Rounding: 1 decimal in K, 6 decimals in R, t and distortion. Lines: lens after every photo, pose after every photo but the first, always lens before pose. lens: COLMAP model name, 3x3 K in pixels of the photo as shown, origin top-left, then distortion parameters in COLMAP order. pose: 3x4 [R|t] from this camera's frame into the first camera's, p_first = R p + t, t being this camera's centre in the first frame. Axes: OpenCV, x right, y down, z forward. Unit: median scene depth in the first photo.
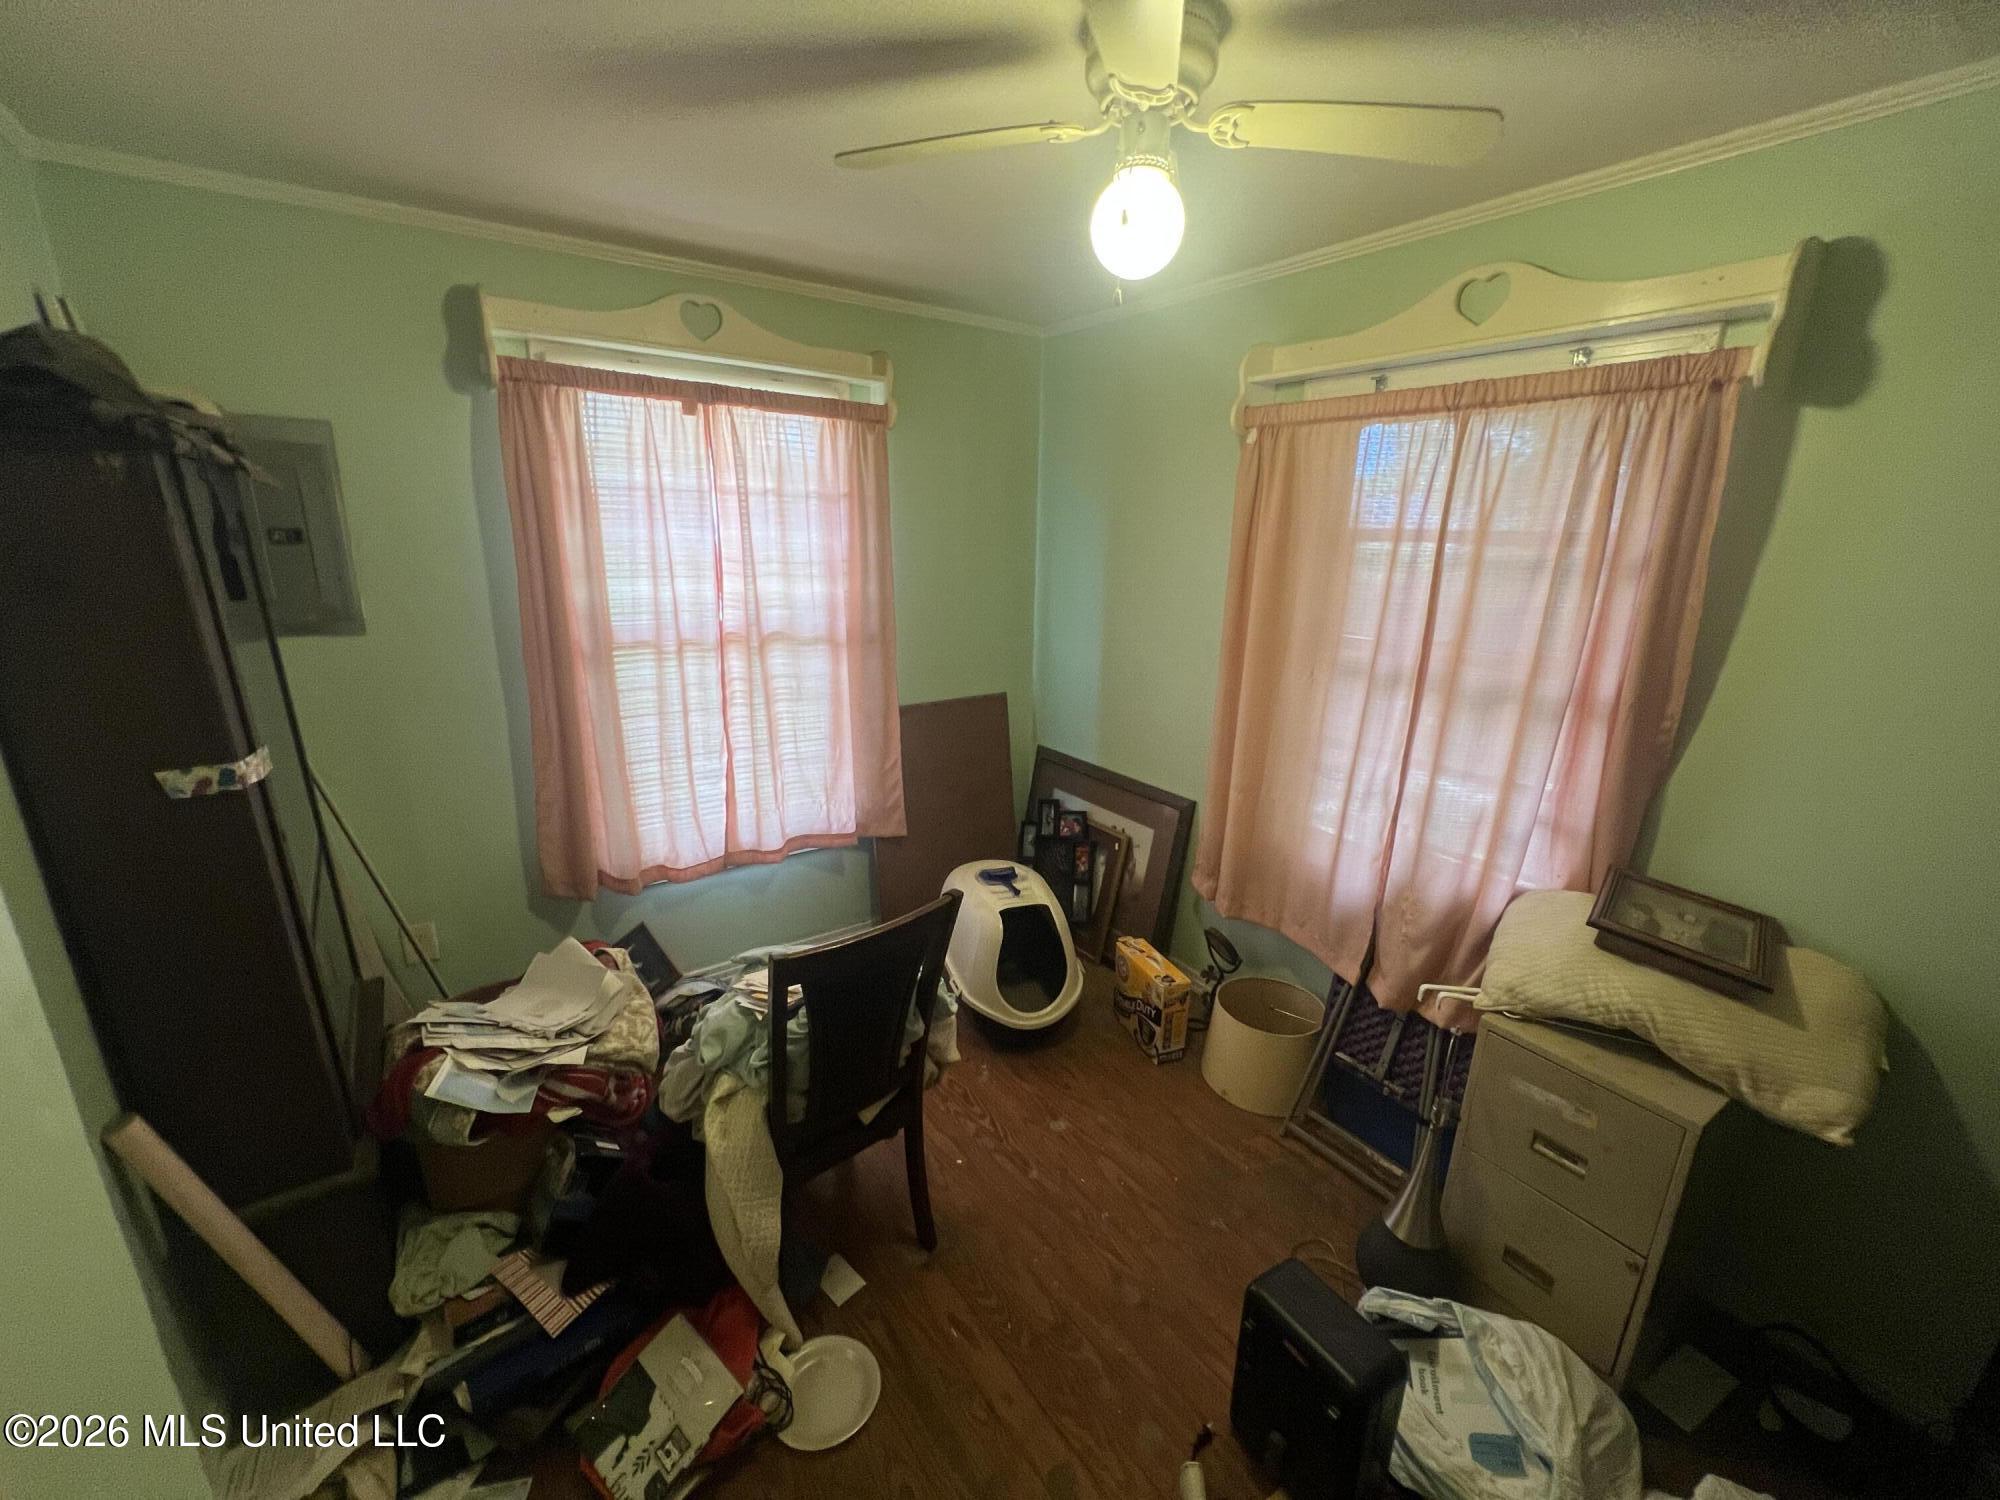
lens RADIAL K [[799.4, 0, 1002.0], [0, 799.4, 747.6], [0, 0, 1]] dist [-0.004996, 0.000709]
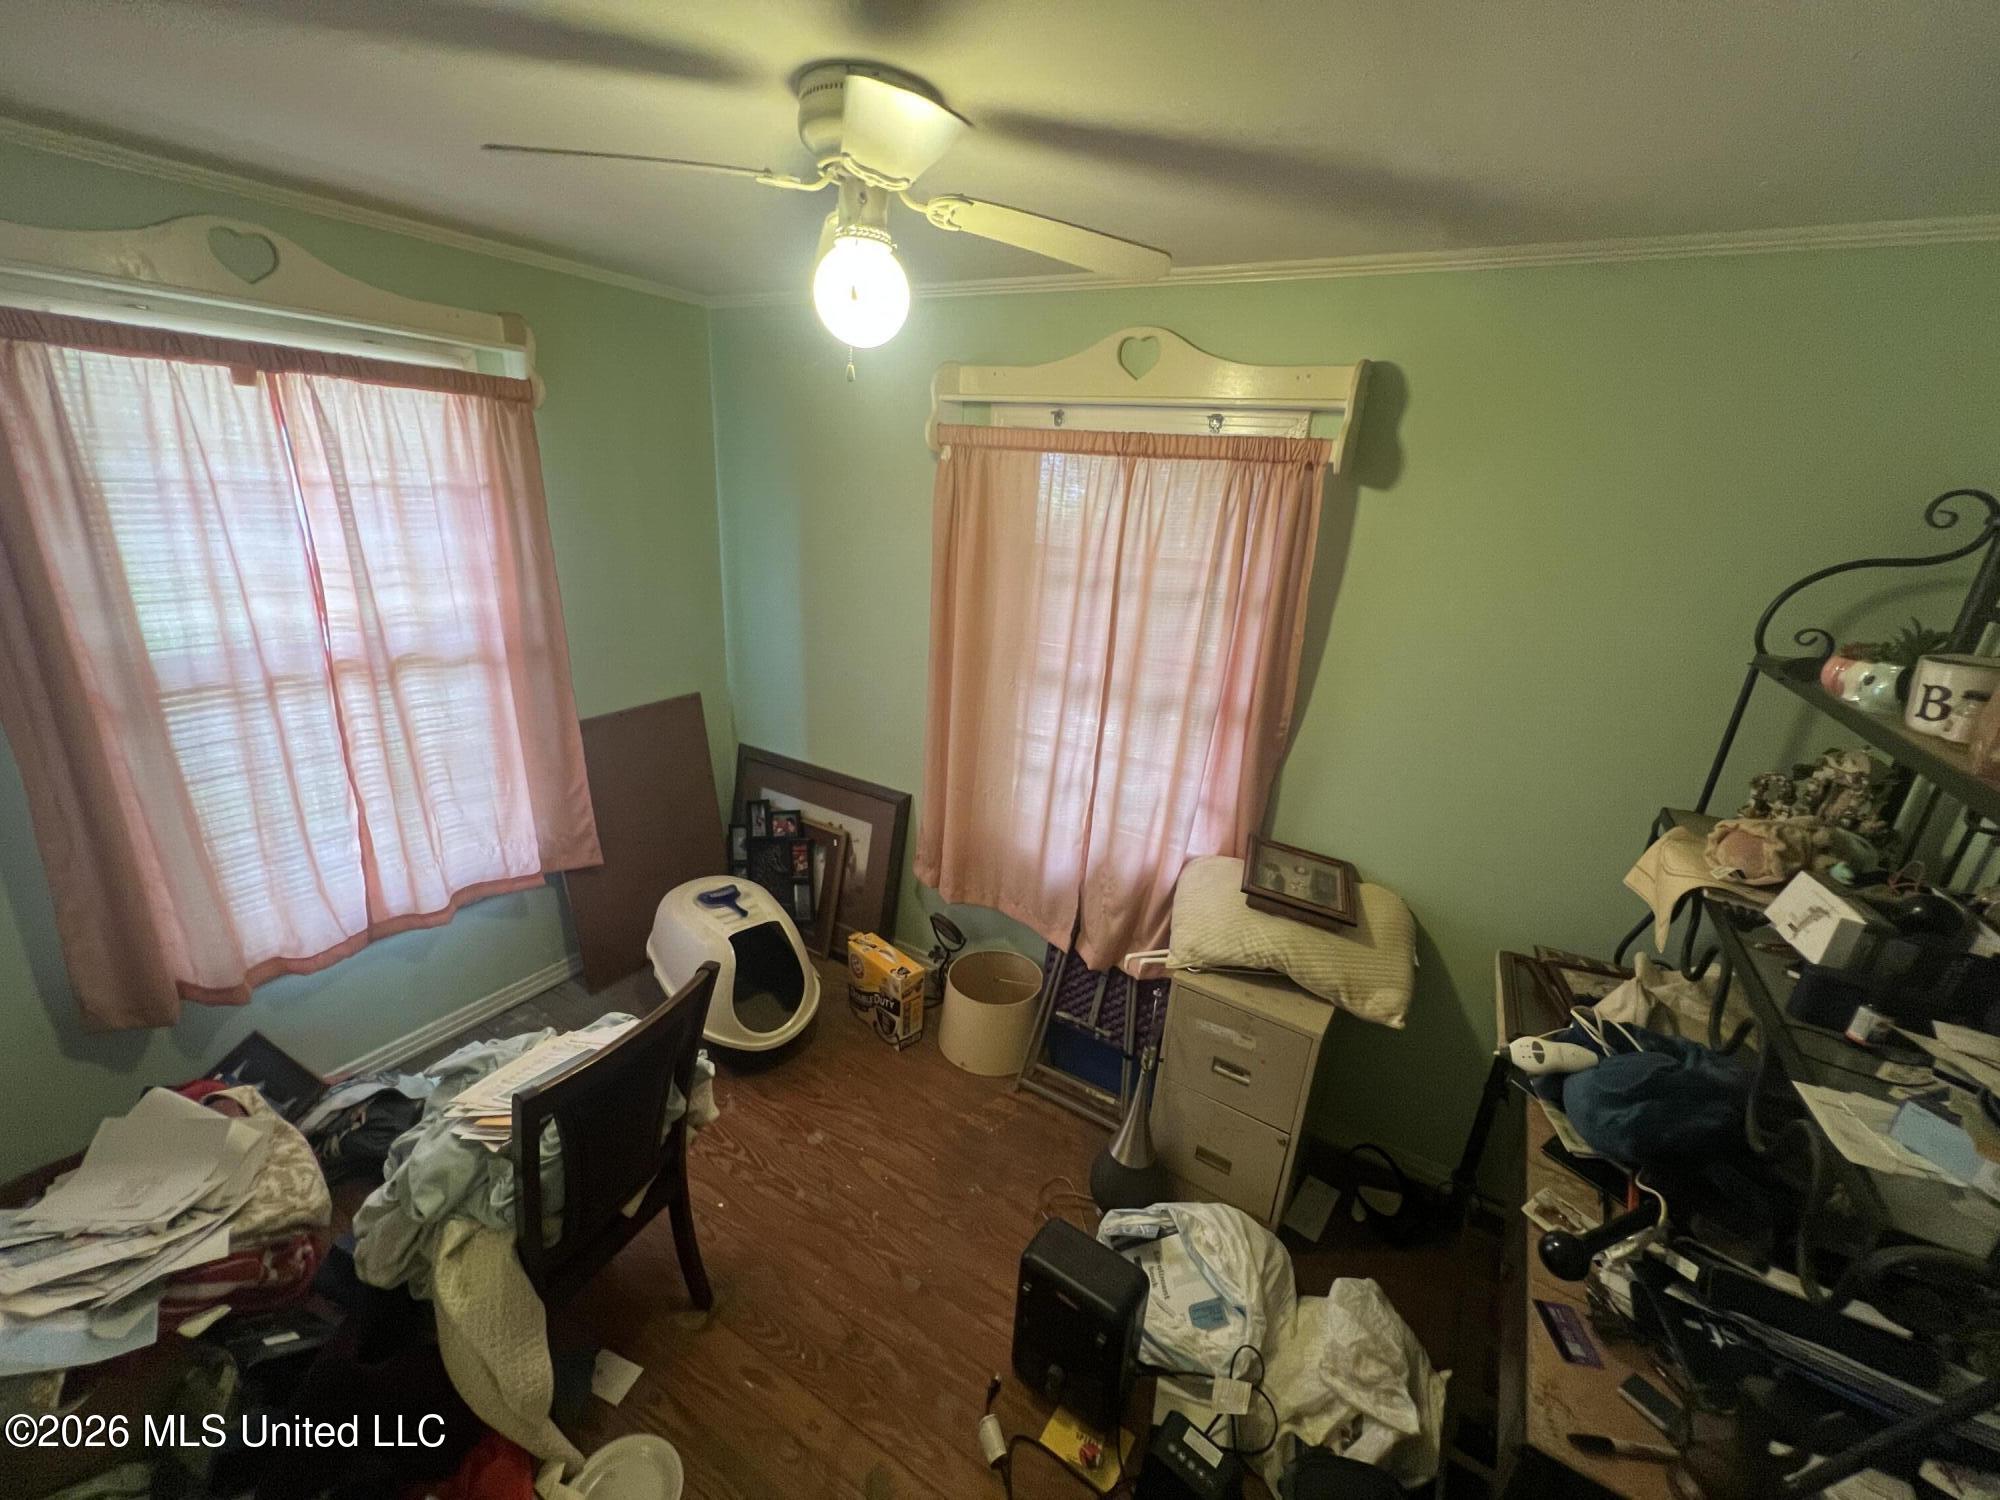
lens RADIAL K [[799.4, 0, 1002.7], [0, 799.4, 748.6], [0, 0, 1]] dist [-0.004996, 0.000709]
pose [[0.916534, -0.094660, 0.388594, -0.071540], [0.064564, 0.993863, 0.089822, -0.117498], [-0.394711, -0.057236, 0.917021, -0.002874]]
